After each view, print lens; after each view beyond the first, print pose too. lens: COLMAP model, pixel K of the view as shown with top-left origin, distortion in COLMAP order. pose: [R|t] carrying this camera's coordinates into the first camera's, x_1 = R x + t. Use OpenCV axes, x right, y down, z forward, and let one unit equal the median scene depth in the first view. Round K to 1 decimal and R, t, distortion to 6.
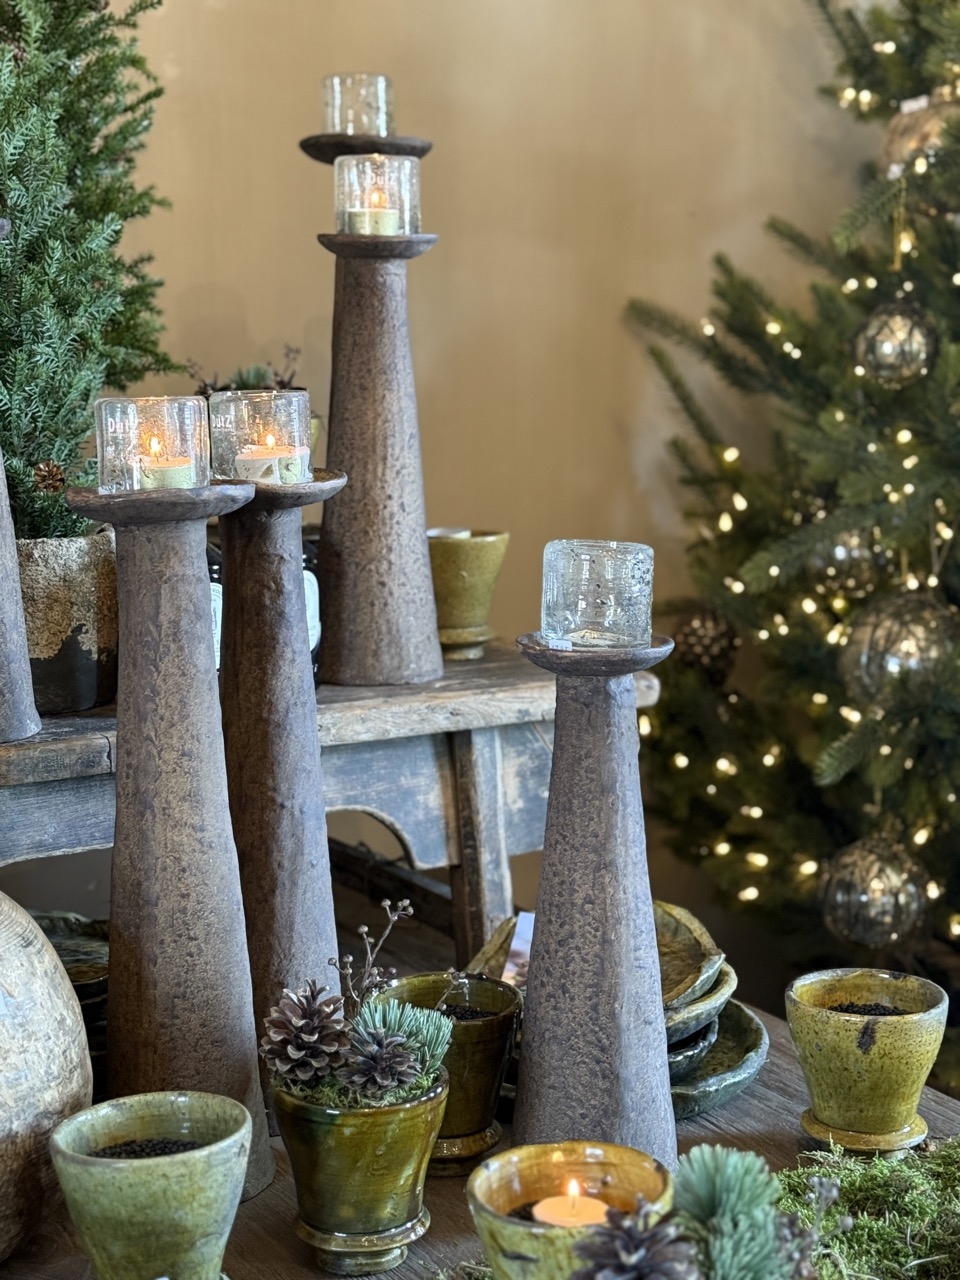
lens RADIAL K [[2065.5, 0, 478.4], [0, 2065.5, 645.3], [0, 0, 1]] dist [0.139394, 0.000000]
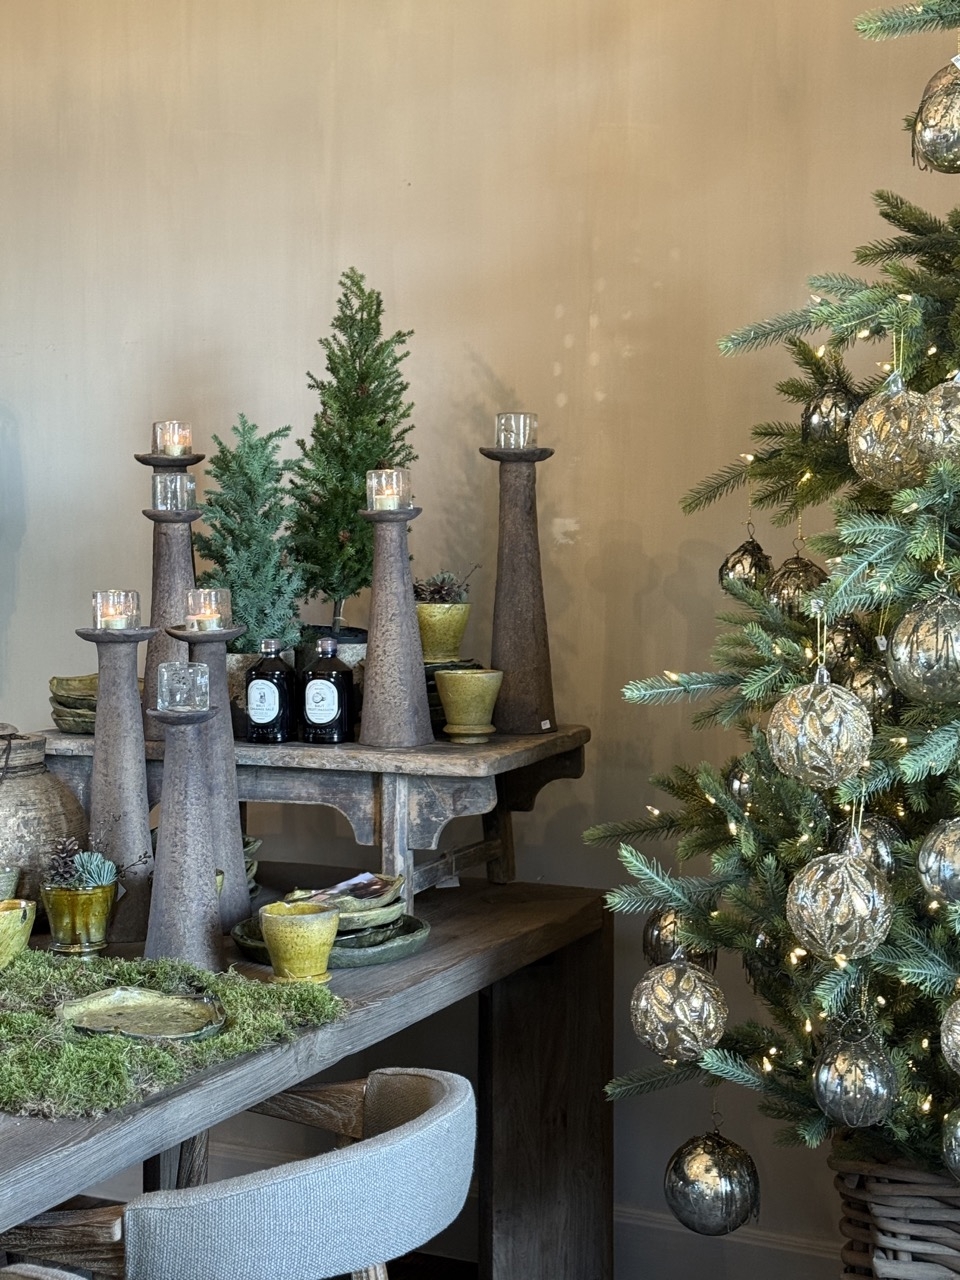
lens RADIAL K [[2065.5, 0, 482.1], [0, 2065.5, 639.7], [0, 0, 1]] dist [0.139394, 0.000000]
pose [[0.548094, 0.057937, -0.834408, 1.578538], [-0.122009, 0.992465, -0.011231, -0.067947], [0.827470, 0.107961, 0.551033, 0.040130]]
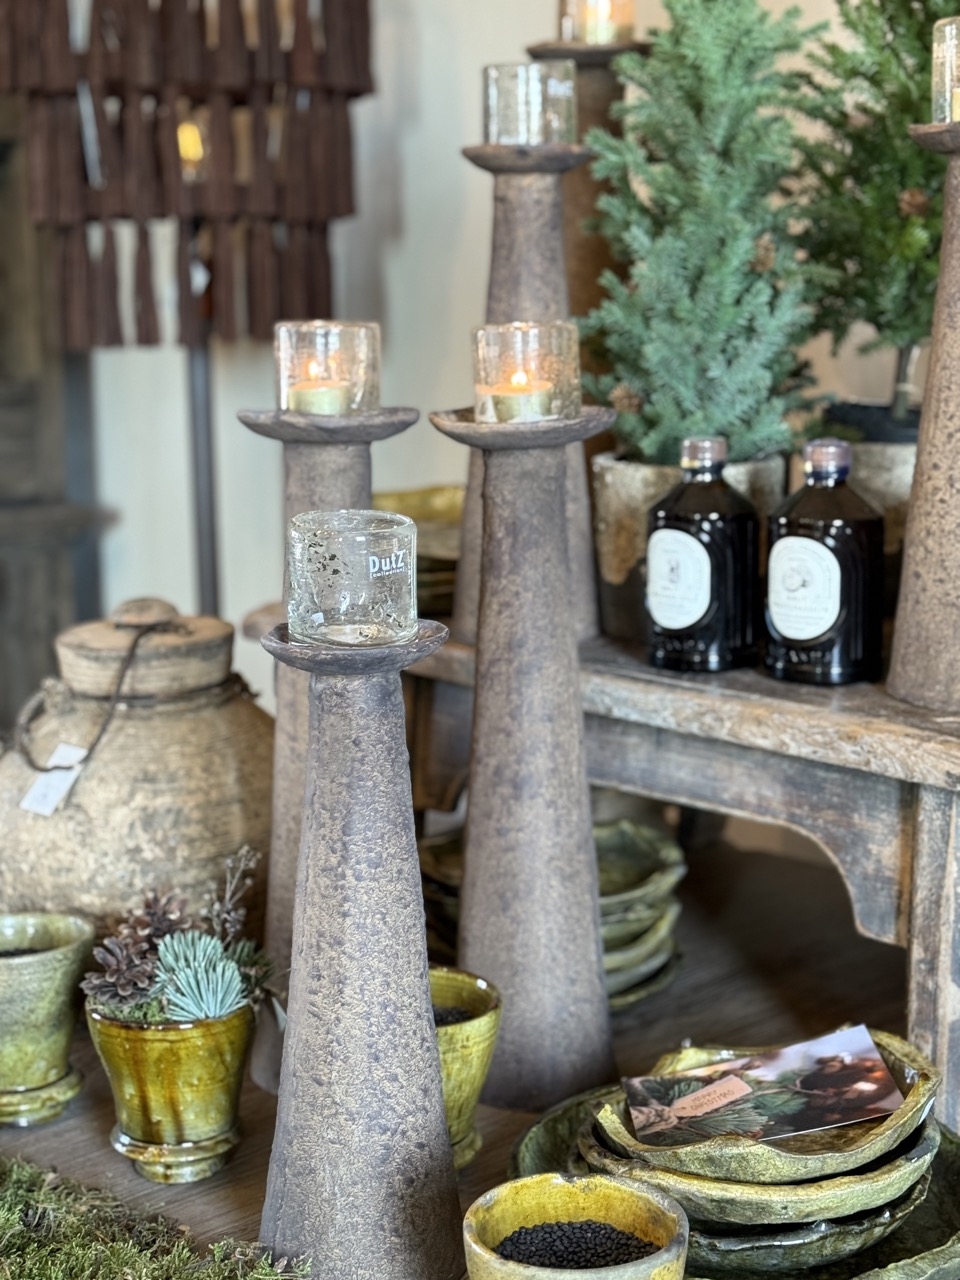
lens RADIAL K [[2065.5, 0, 487.4], [0, 2065.5, 651.3], [0, 0, 1]] dist [0.139394, 0.000000]
pose [[0.201672, 0.195521, -0.959740, 0.685867], [-0.137982, 0.975772, 0.169792, -0.113223], [0.969685, 0.098185, 0.223764, 0.667999]]
